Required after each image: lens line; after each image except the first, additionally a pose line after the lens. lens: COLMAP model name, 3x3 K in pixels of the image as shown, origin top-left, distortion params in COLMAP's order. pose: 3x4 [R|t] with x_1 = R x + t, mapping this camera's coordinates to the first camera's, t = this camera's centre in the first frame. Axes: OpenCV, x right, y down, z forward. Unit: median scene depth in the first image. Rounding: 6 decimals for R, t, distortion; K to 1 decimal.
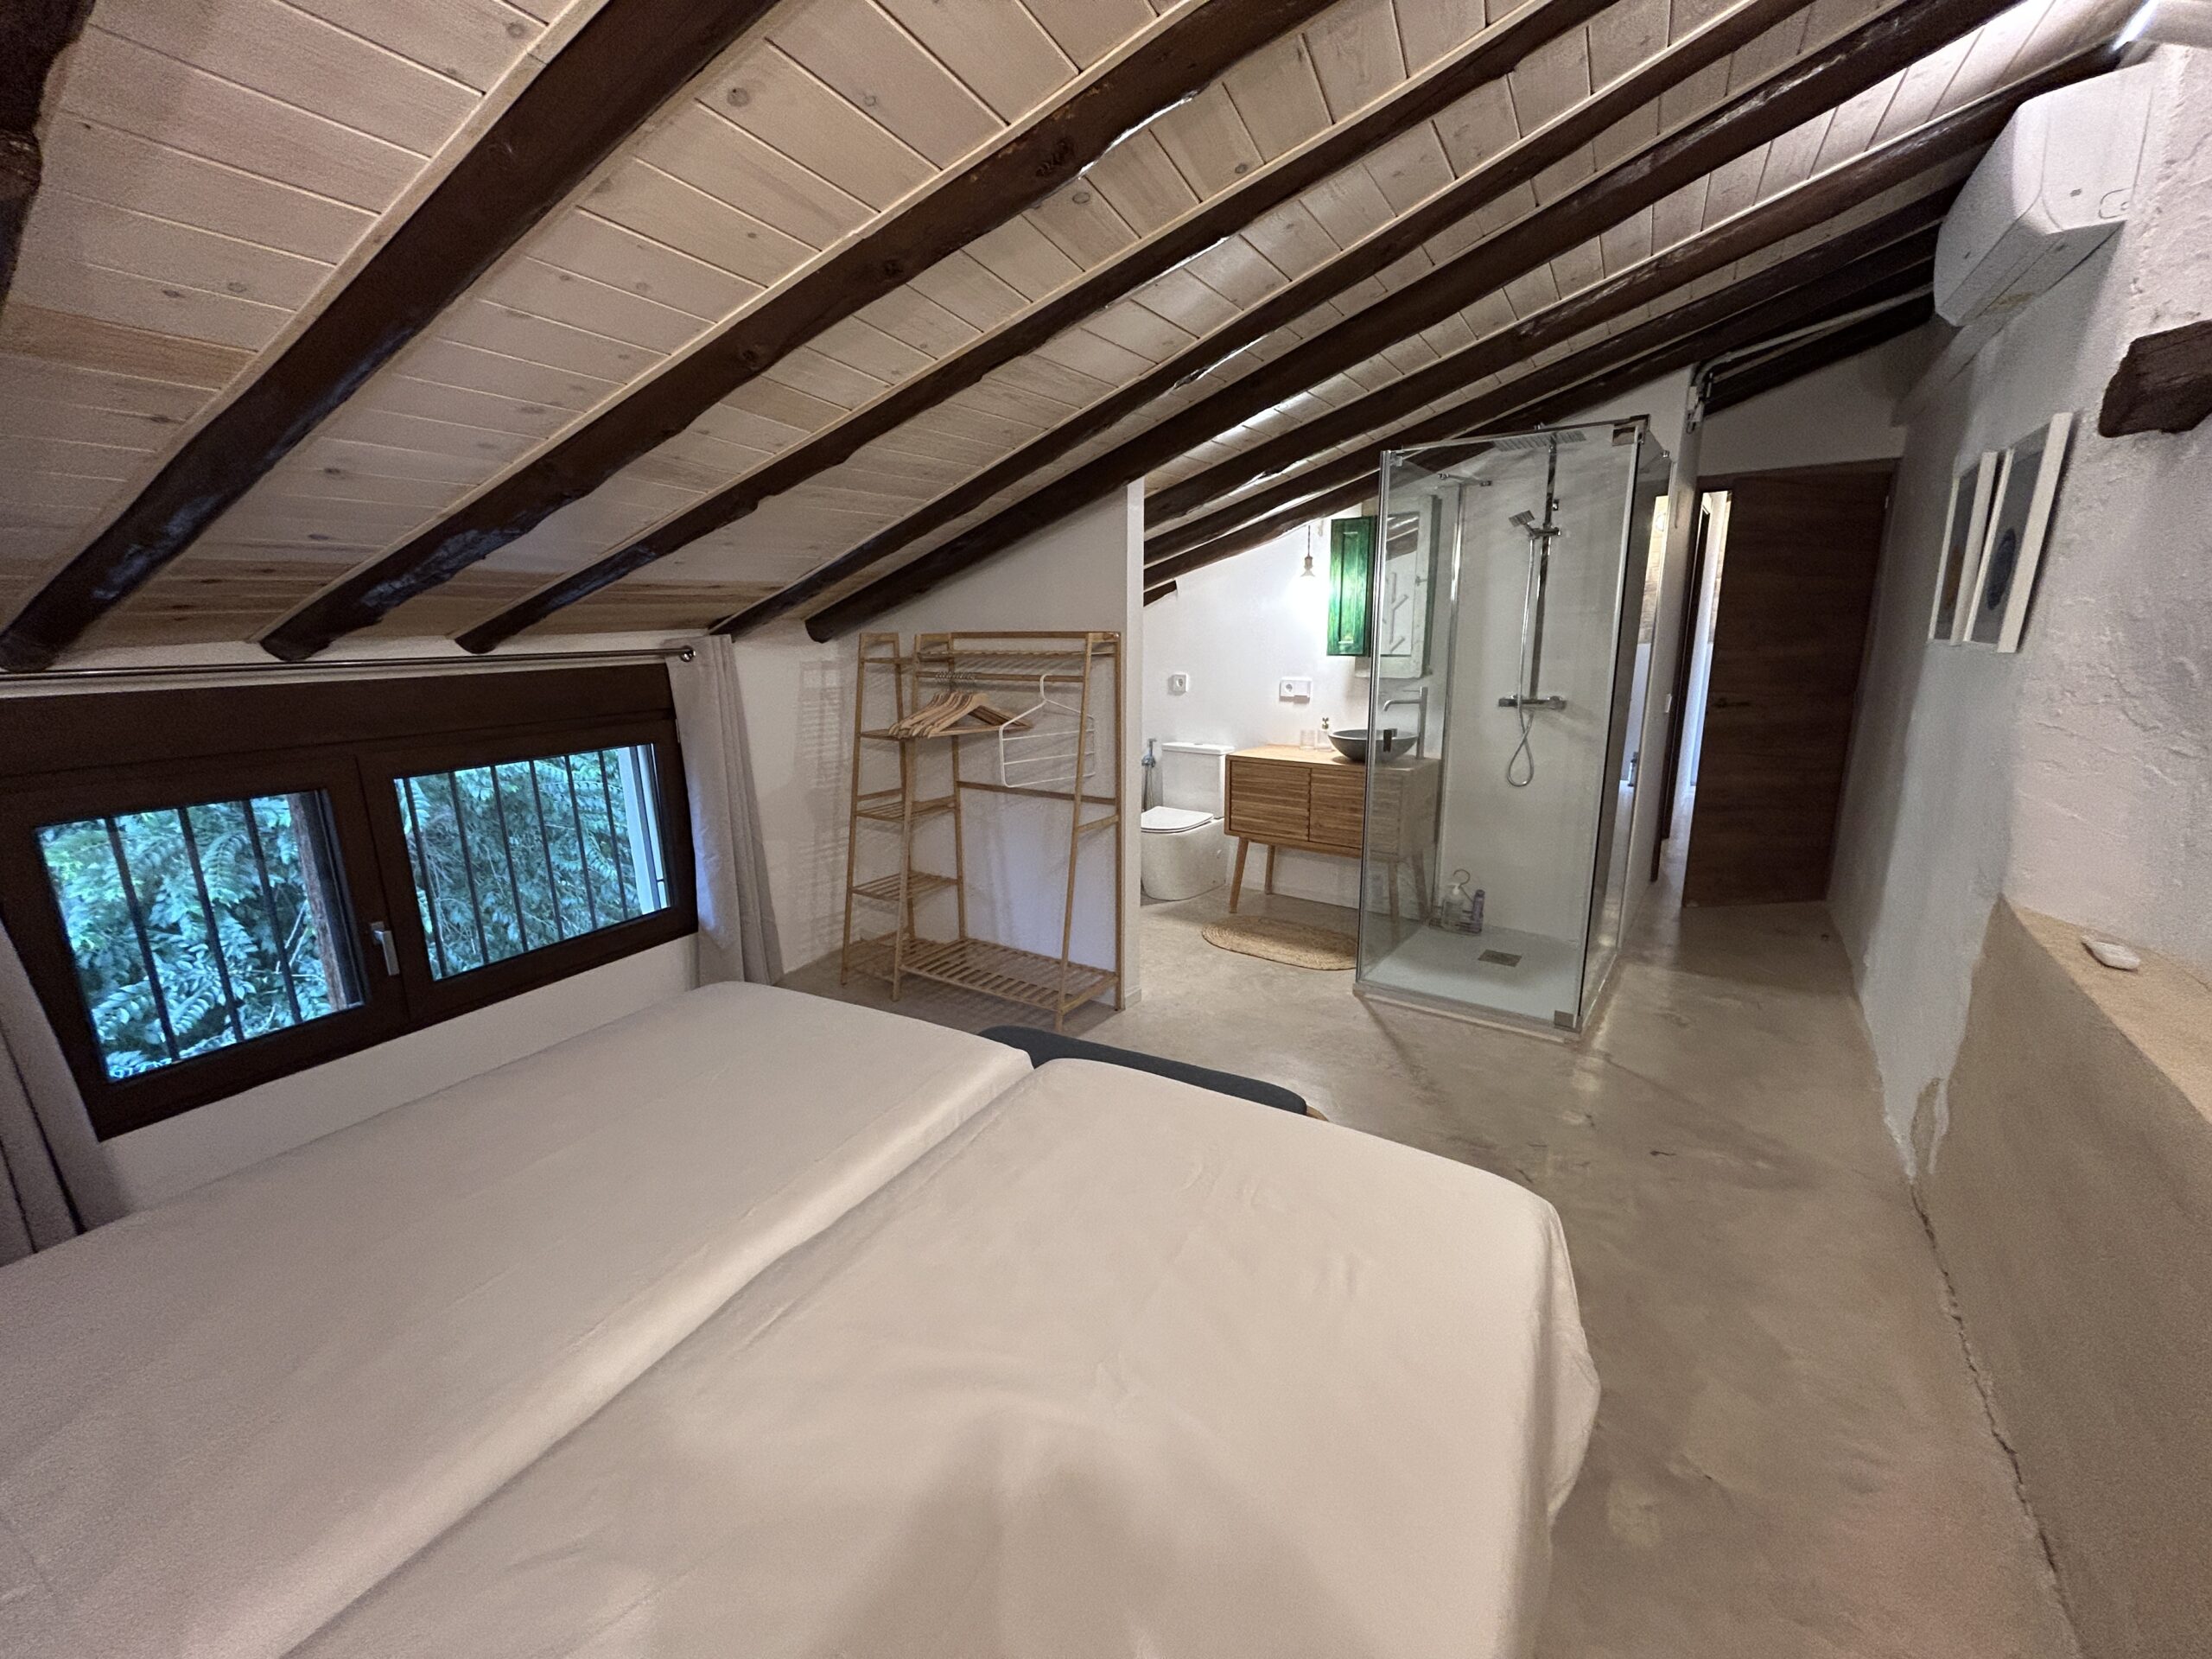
lens RADIAL K [[887.0, 0, 1113.1], [0, 887.0, 818.3], [0, 0, 1]] dist [0.006670, -0.000970]
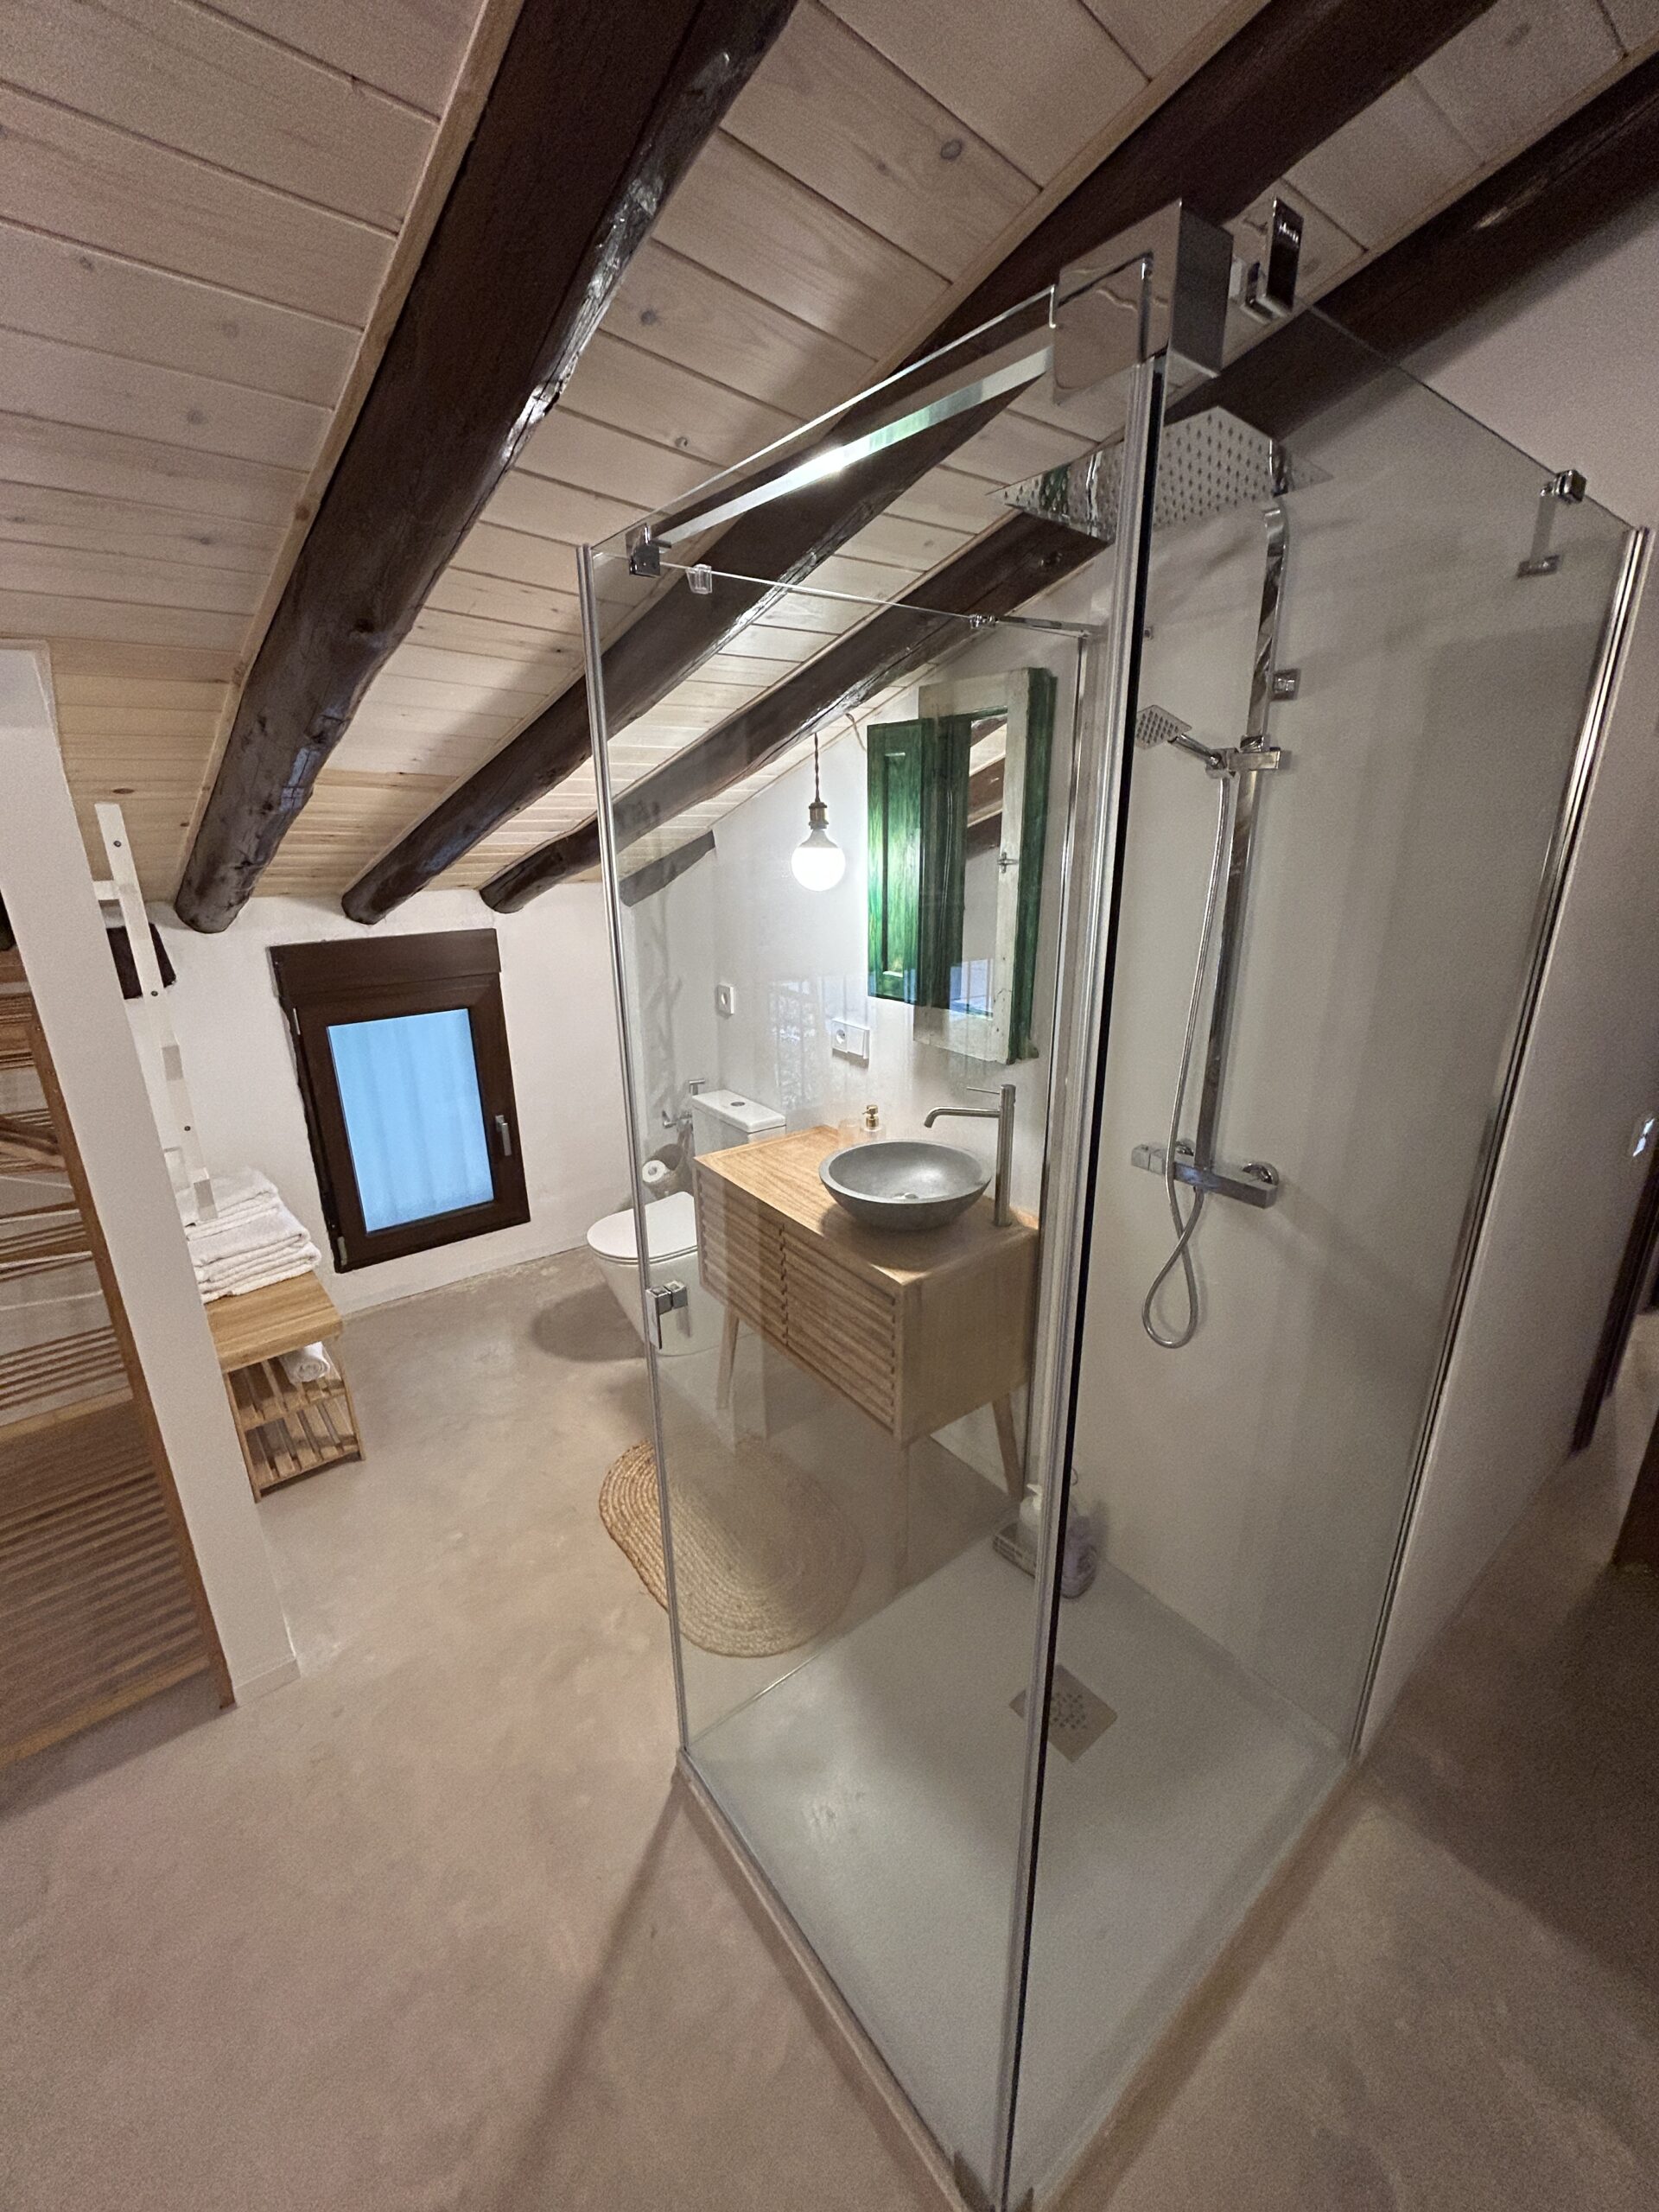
lens RADIAL K [[887.0, 0, 829.2], [0, 887.0, 1104.9], [0, 0, 1]] dist [0.006670, -0.000970]
pose [[0.963084, 0.092417, -0.252839, 0.370474], [-0.068148, 0.992330, 0.103132, -0.177326], [0.260431, -0.082094, 0.961996, 0.501514]]
